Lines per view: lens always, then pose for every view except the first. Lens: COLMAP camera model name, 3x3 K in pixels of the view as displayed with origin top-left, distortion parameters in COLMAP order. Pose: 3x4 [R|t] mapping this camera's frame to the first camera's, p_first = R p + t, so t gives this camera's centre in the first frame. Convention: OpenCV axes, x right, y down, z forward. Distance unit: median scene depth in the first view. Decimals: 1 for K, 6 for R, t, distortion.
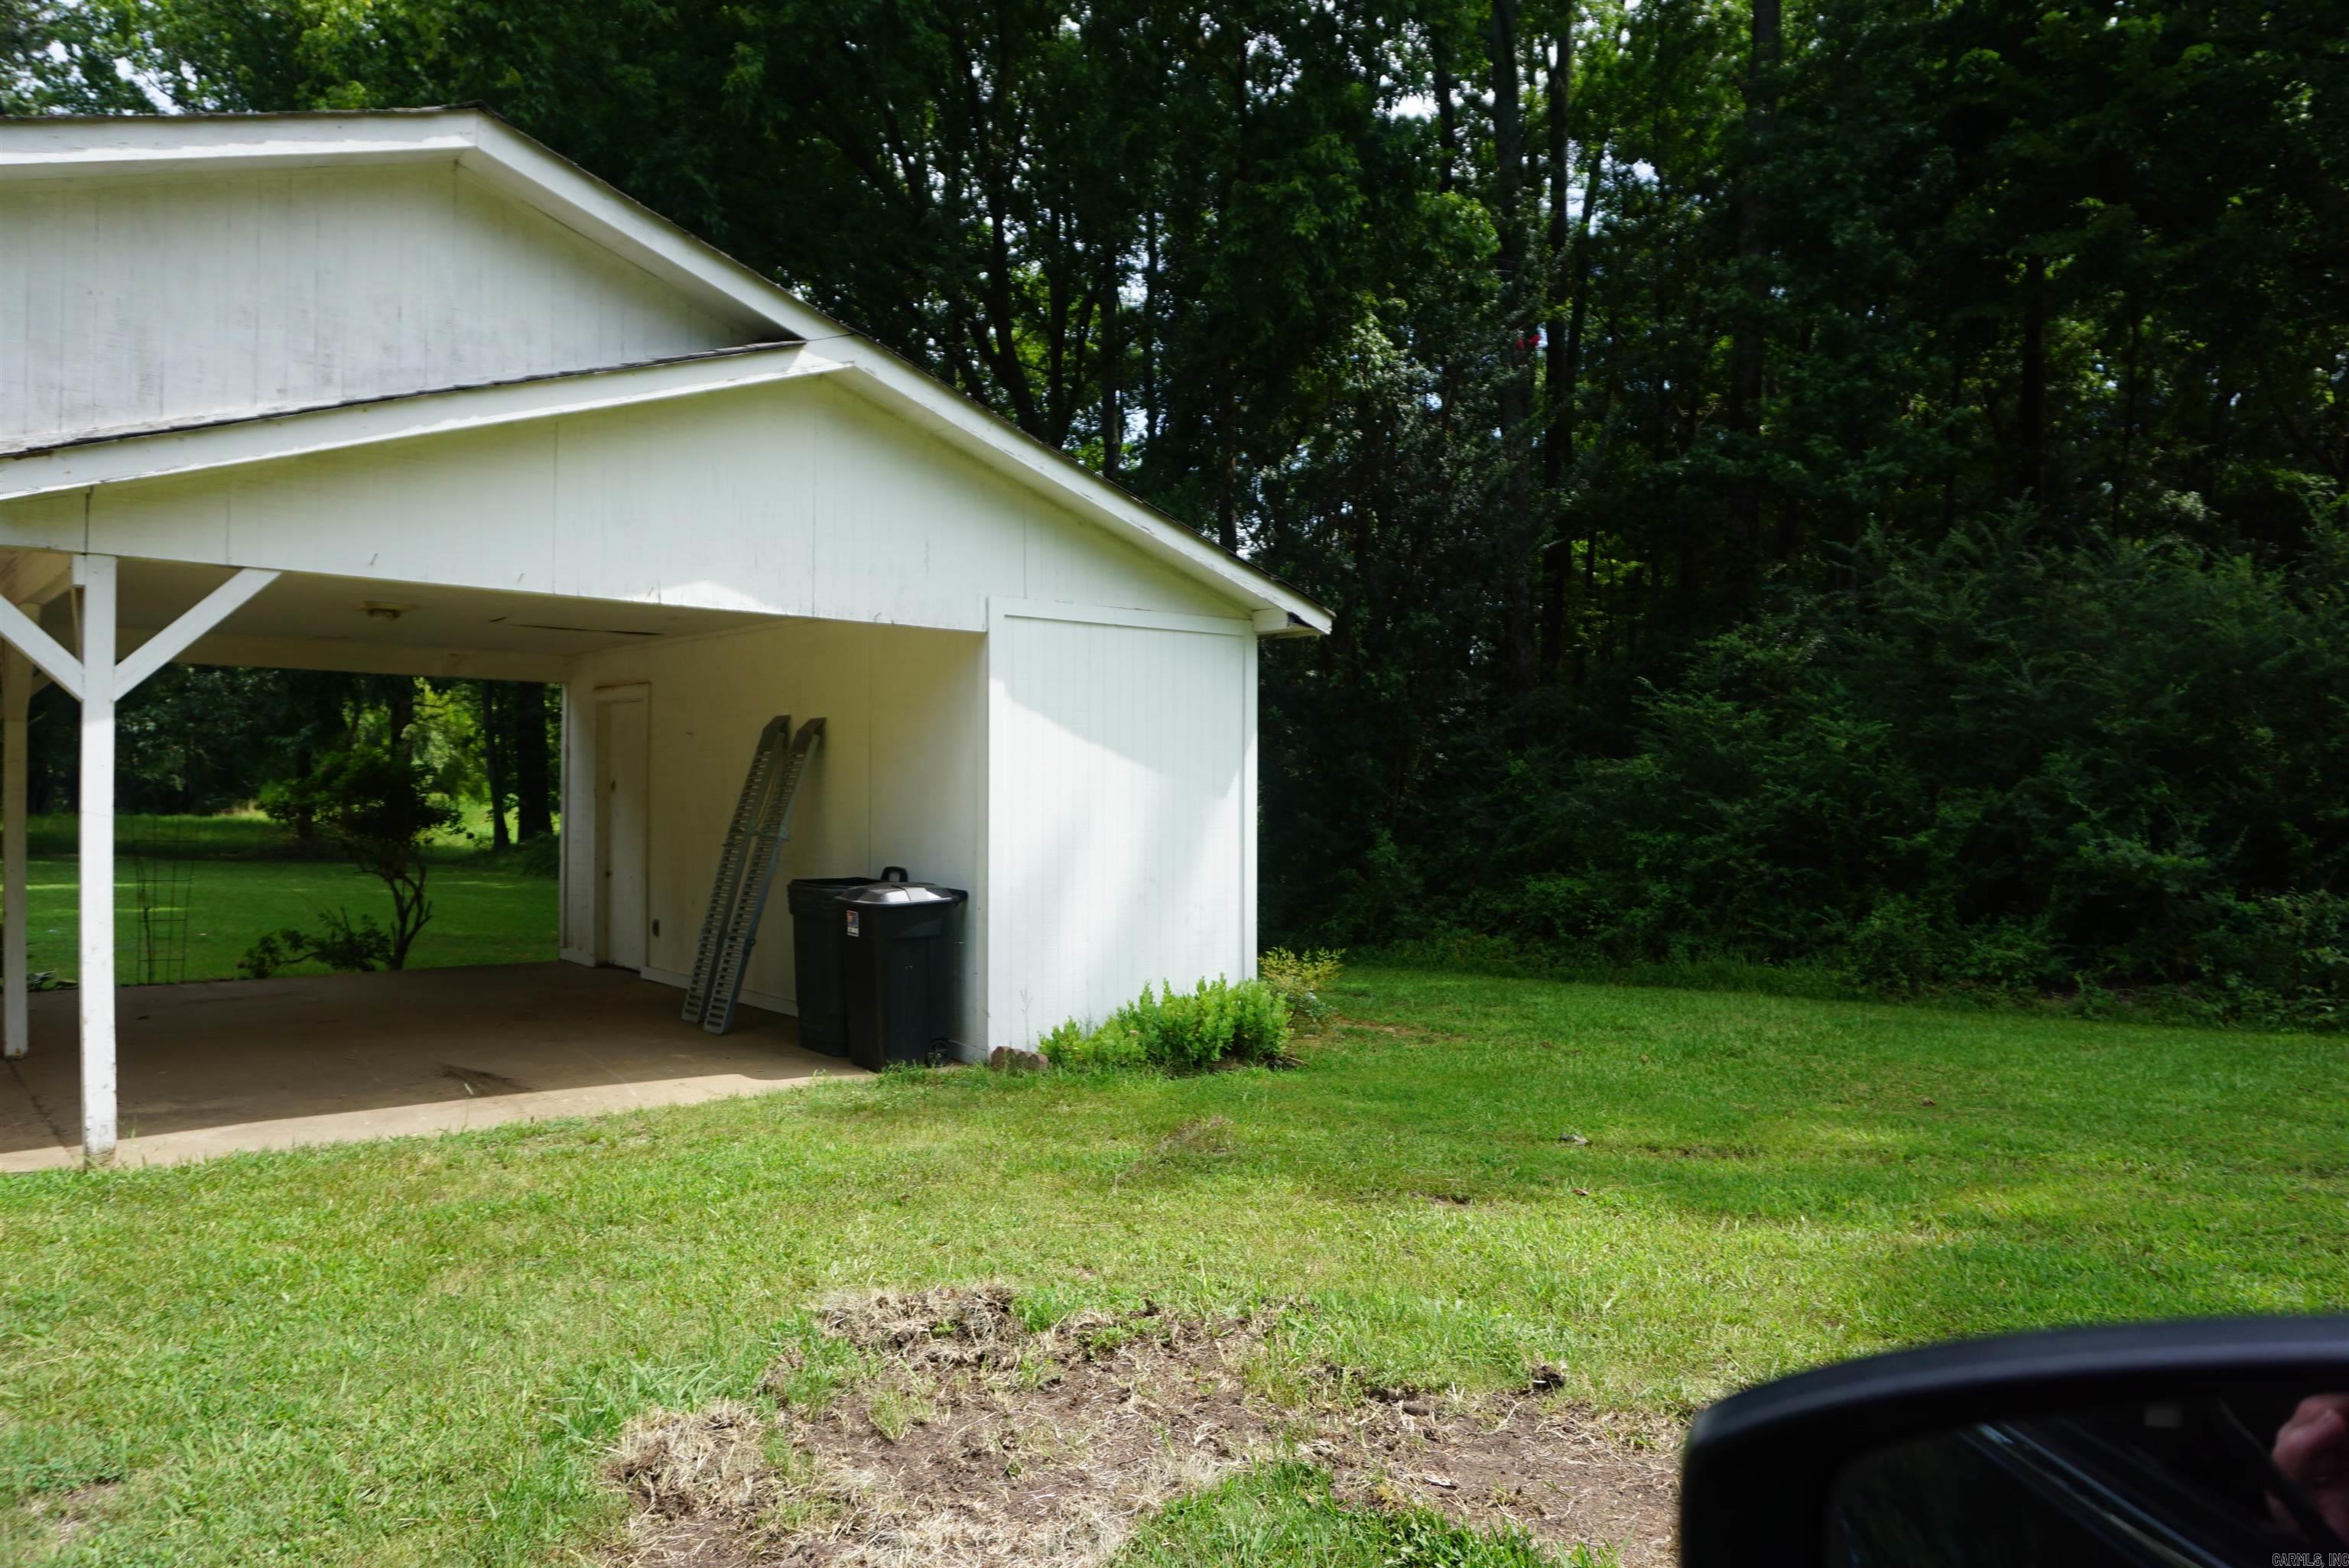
lens RADIAL K [[1558.5, 0, 1166.9], [0, 1558.5, 782.6], [0, 0, 1]] dist [-0.049610, 0.032938]
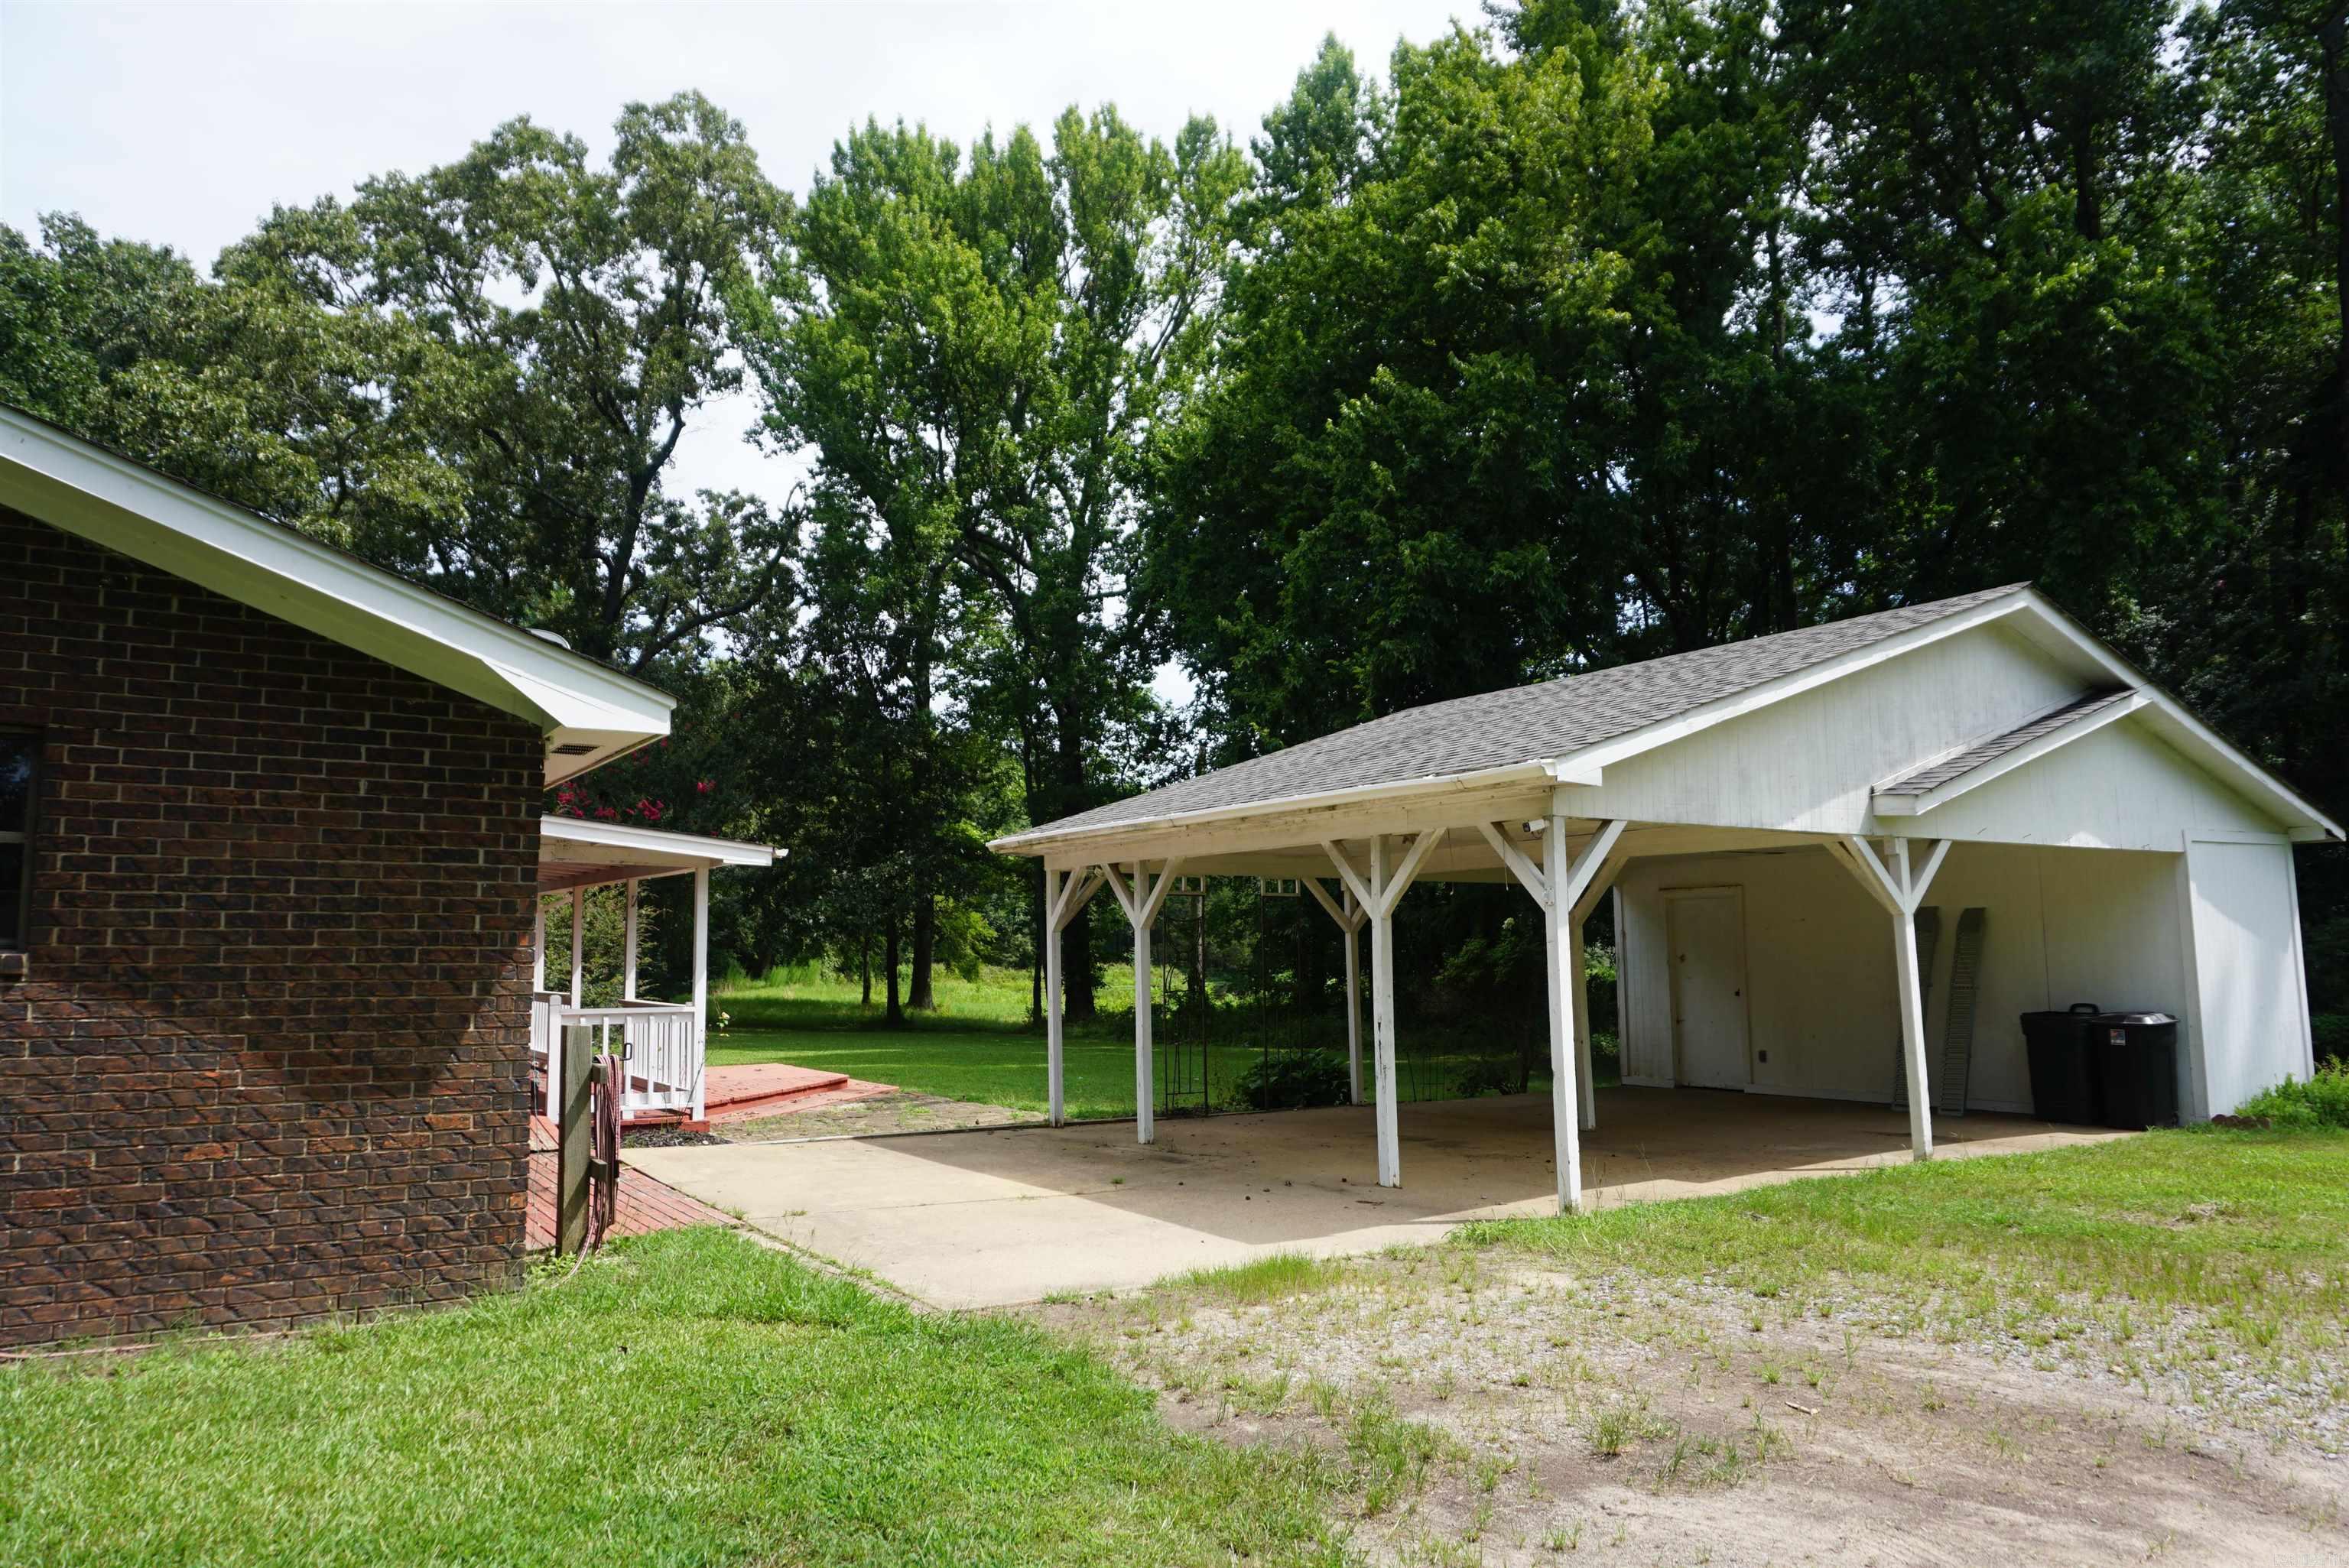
lens RADIAL K [[1558.5, 0, 1175.2], [0, 1558.5, 784.3], [0, 0, 1]] dist [-0.049610, 0.032938]
pose [[0.987363, -0.040700, -0.153157, -0.790589], [0.023762, 0.993554, -0.110840, -0.013577], [0.156681, 0.105800, 0.981966, -0.636543]]
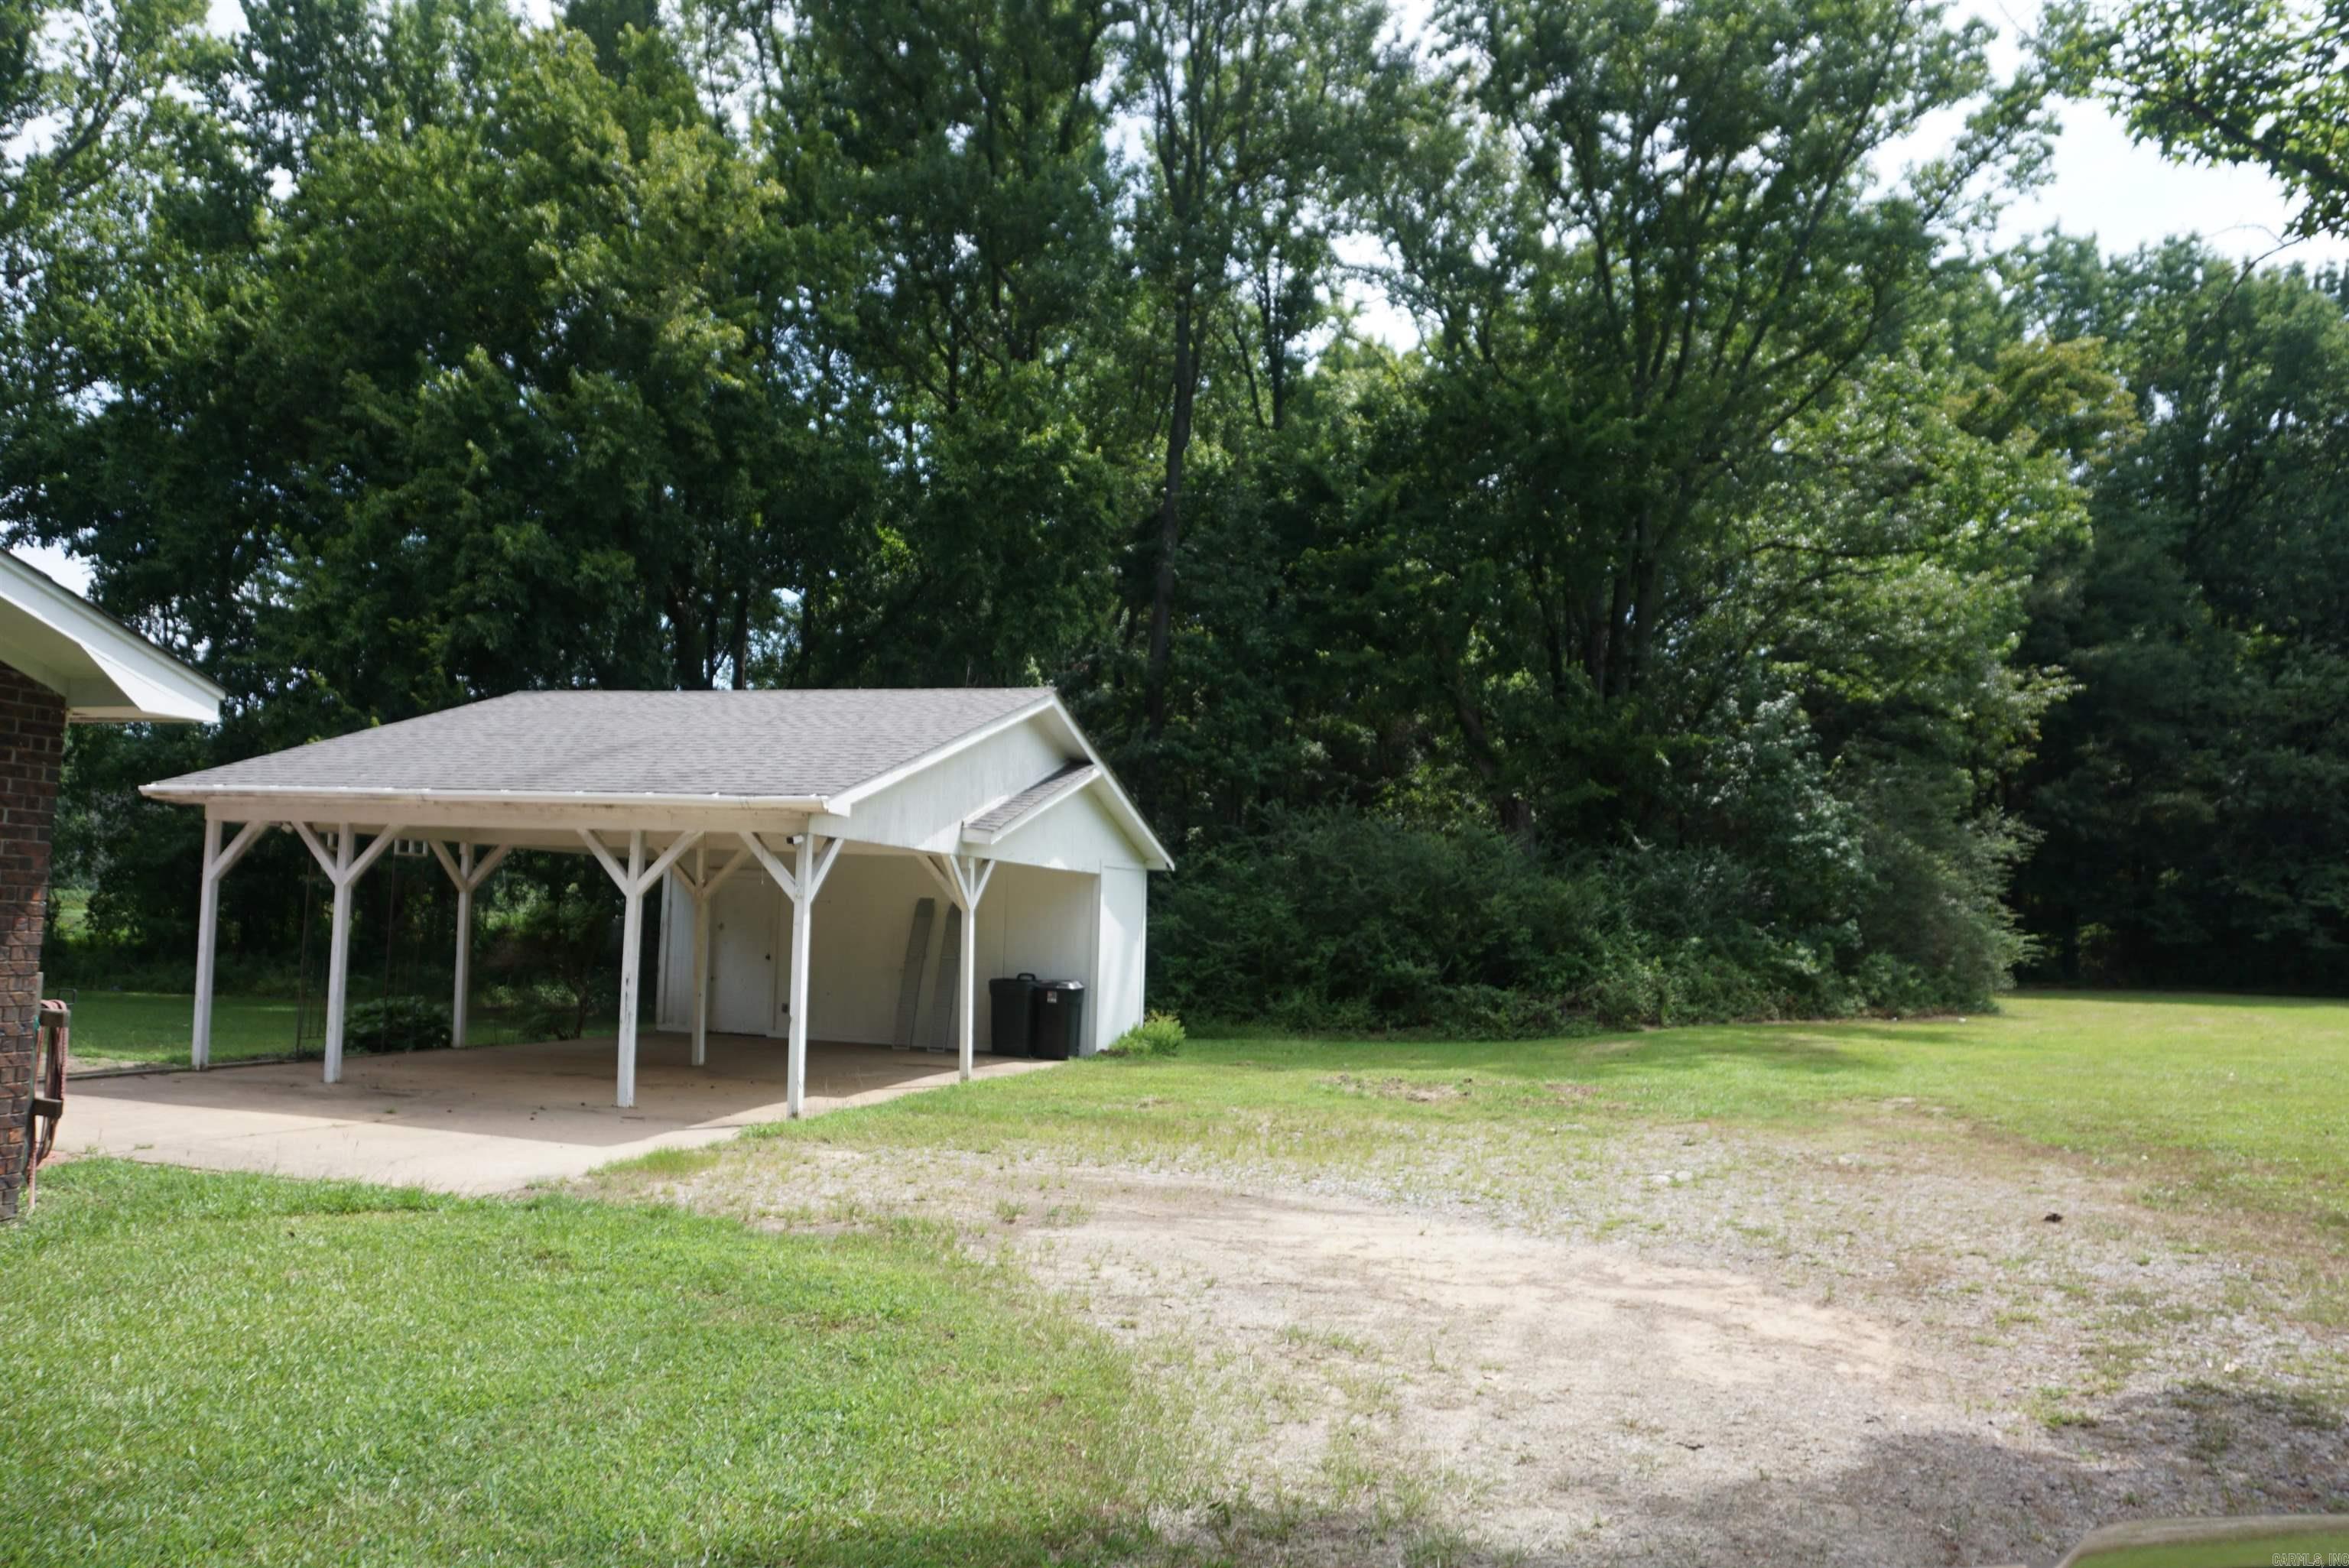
lens RADIAL K [[1558.5, 0, 1176.3], [0, 1558.5, 786.6], [0, 0, 1]] dist [-0.049610, 0.032938]
pose [[0.837060, 0.063991, 0.543355, -1.169567], [-0.024541, 0.996528, -0.079555, -0.037517], [-0.546560, 0.053258, 0.835725, -0.941928]]
